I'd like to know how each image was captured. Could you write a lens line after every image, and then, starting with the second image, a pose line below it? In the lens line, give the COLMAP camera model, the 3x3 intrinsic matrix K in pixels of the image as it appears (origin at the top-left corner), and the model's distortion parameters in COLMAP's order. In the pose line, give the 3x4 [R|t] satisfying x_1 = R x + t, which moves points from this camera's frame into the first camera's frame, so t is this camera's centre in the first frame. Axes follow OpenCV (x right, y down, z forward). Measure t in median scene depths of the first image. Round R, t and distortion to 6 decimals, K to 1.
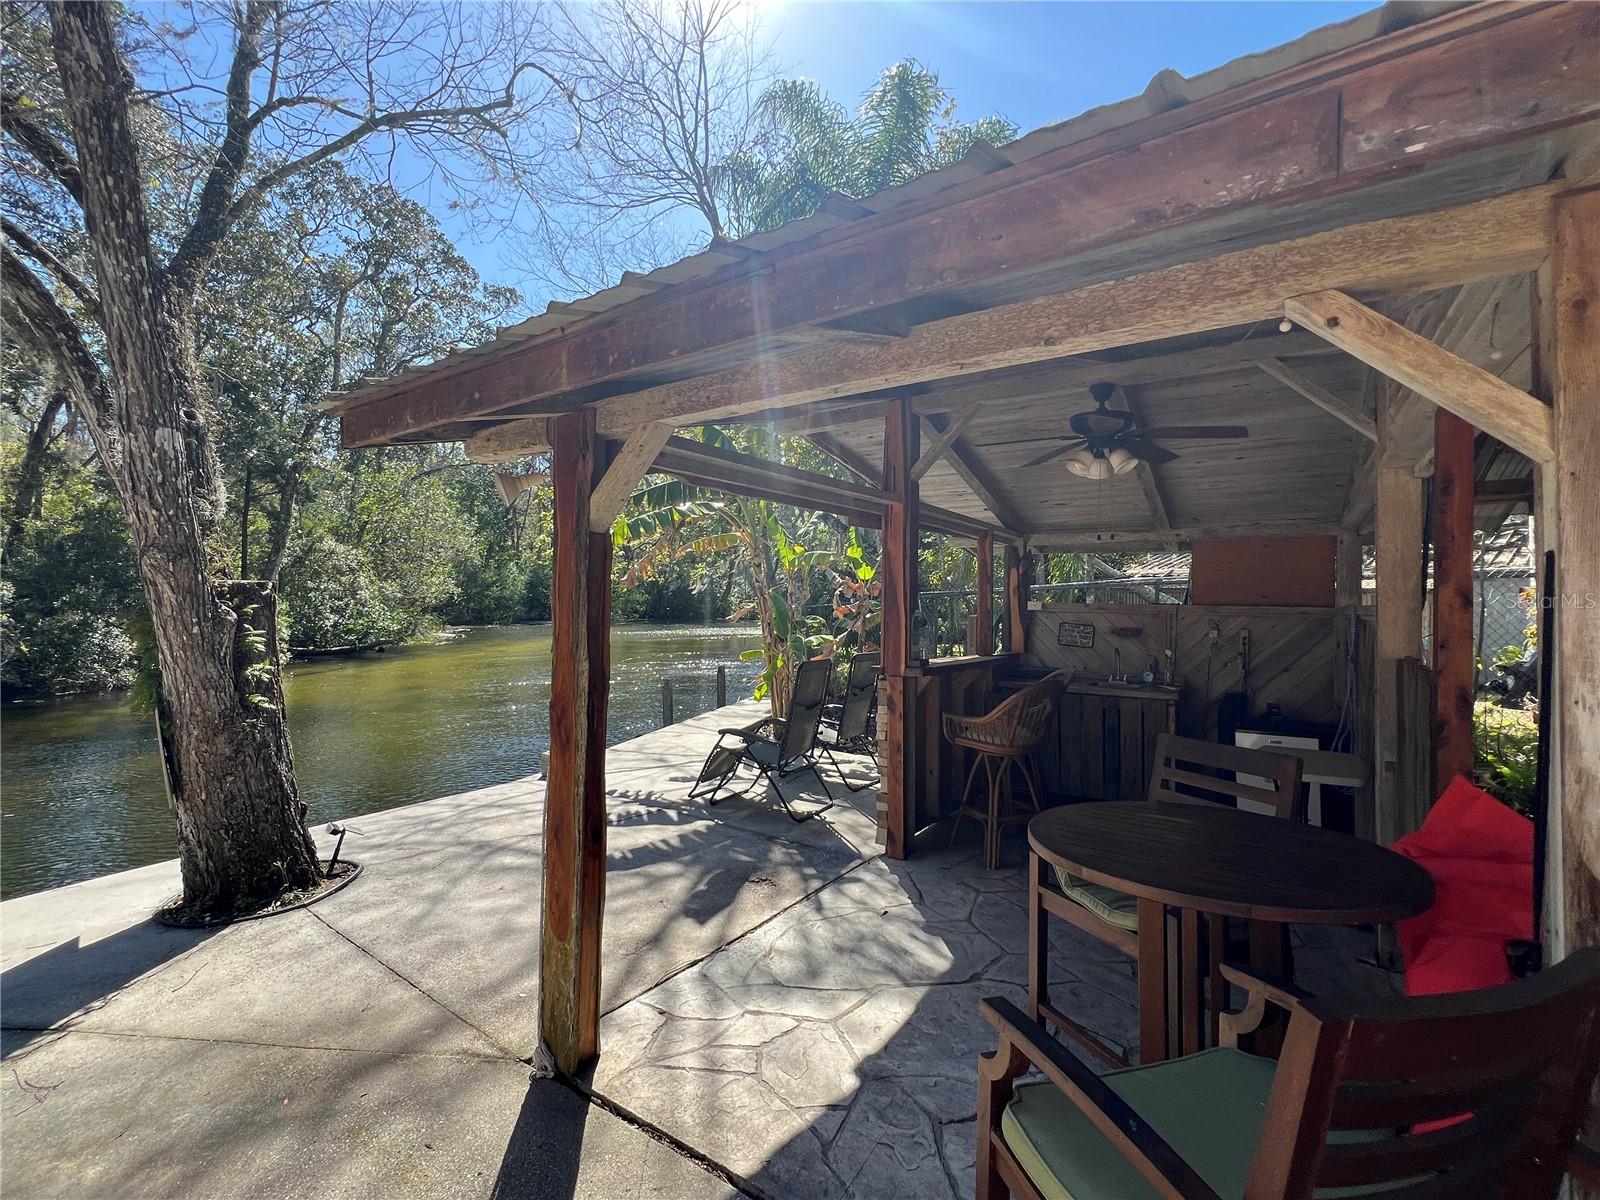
lens RADIAL K [[707.6, 0, 801.2], [0, 707.6, 597.8], [0, 0, 1]] dist [-0.001073, 0.000401]
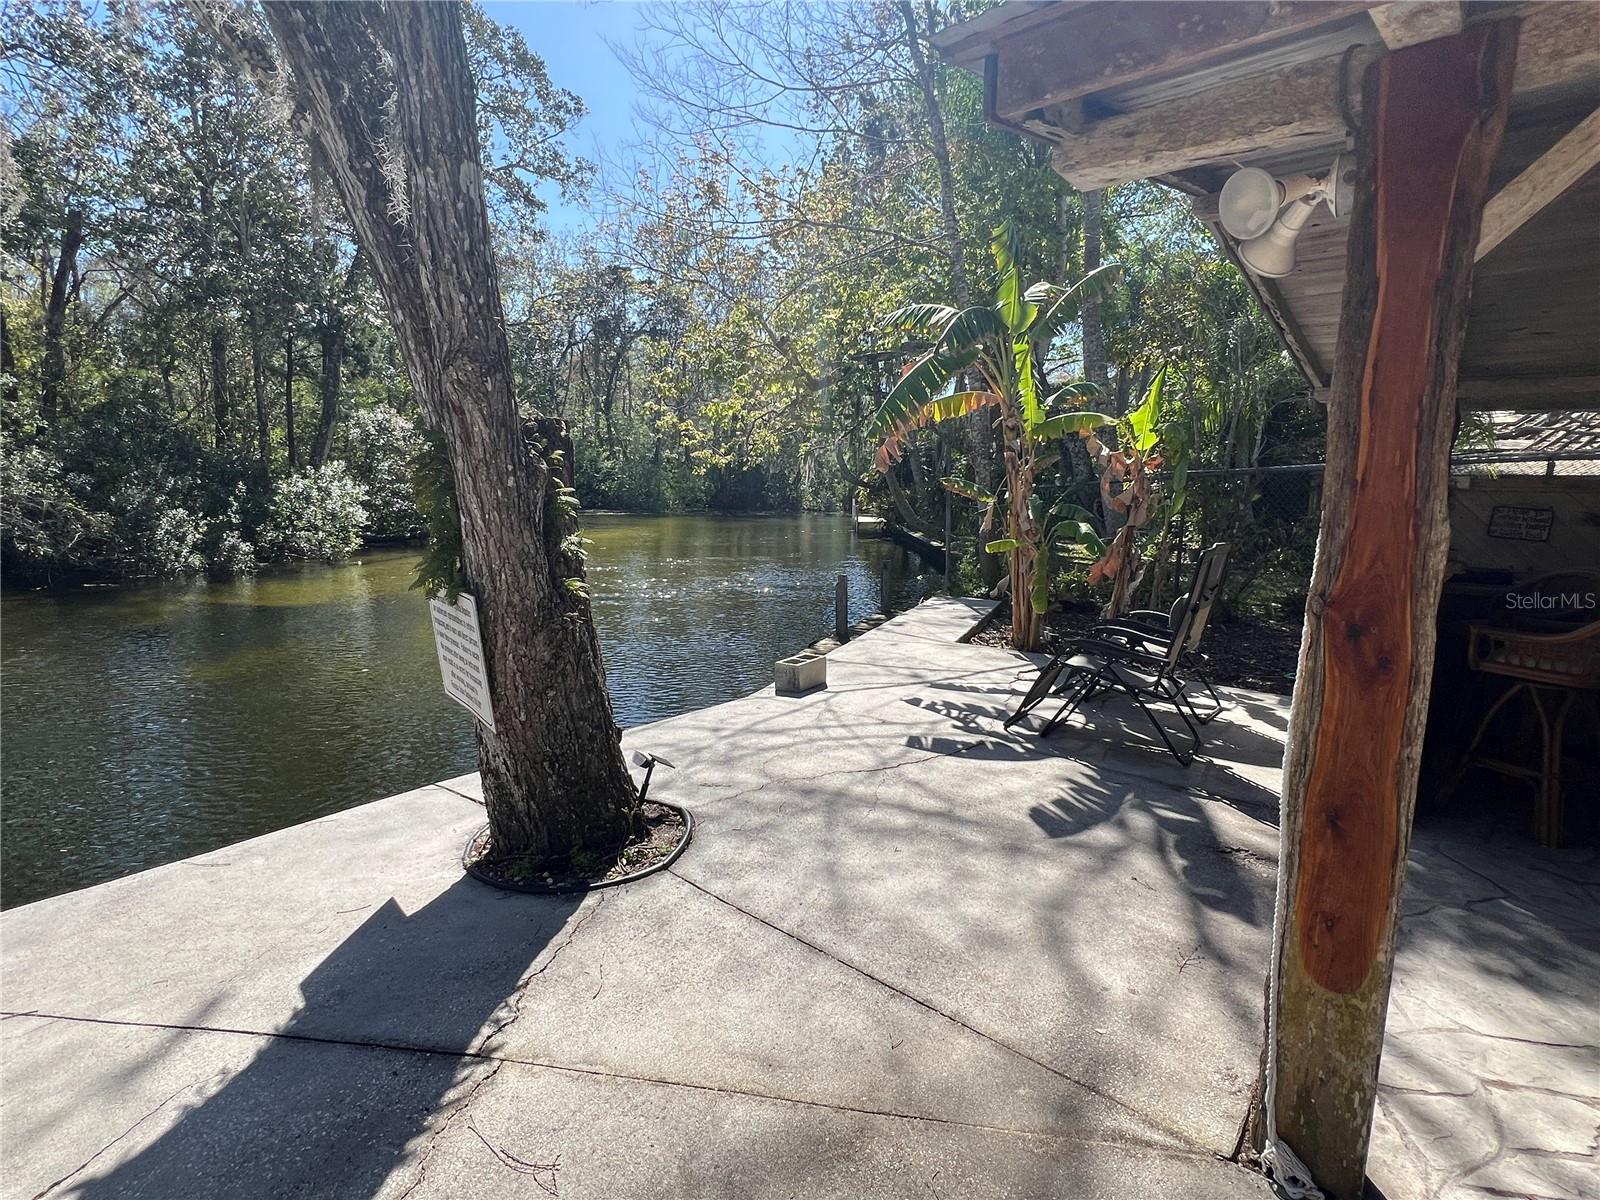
lens RADIAL K [[793.0, 0, 799.9], [0, 793.0, 602.3], [0, 0, 1]] dist [-0.000929, -0.000247]
pose [[0.997236, 0.024646, -0.070086, -0.520086], [-0.014558, 0.989908, 0.140961, 0.048493], [0.072853, -0.139551, 0.987531, 0.244125]]
